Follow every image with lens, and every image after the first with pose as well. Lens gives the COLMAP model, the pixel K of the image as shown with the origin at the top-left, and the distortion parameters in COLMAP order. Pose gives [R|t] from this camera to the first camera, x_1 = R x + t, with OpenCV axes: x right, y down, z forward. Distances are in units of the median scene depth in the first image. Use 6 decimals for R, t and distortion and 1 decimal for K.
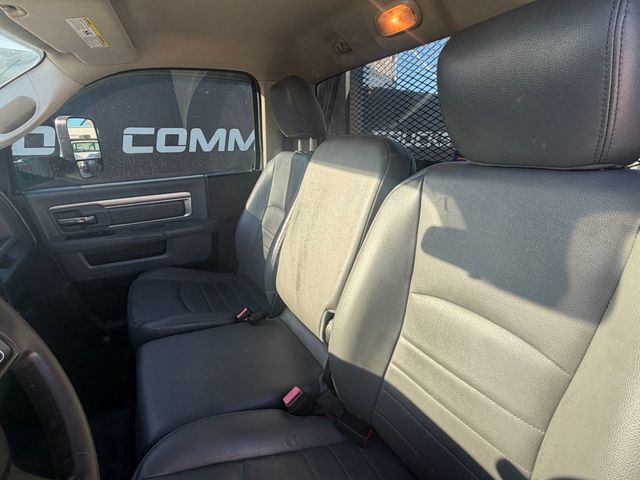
lens RADIAL K [[325.8, 0, 319.6], [0, 325.8, 240.1], [0, 0, 1]] dist [-0.000205, -0.000263]
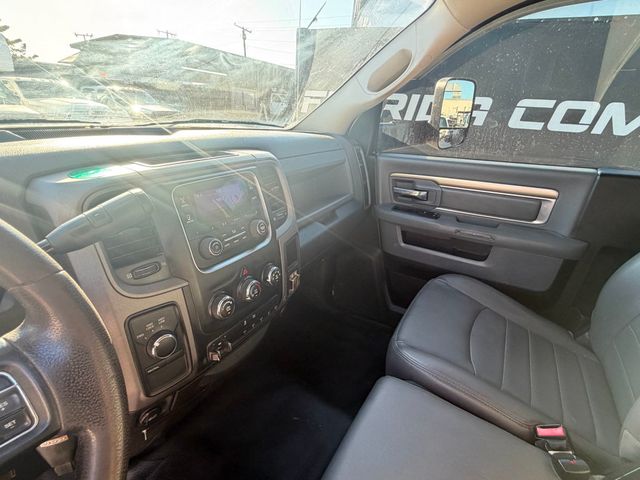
lens RADIAL K [[325.8, 0, 319.8], [0, 325.8, 239.4], [0, 0, 1]] dist [-0.000205, -0.000263]
pose [[0.501778, 0.358095, -0.787392, -0.089176], [-0.305412, 0.925000, 0.226049, -0.060717], [0.809285, 0.127053, 0.573511, 0.252390]]
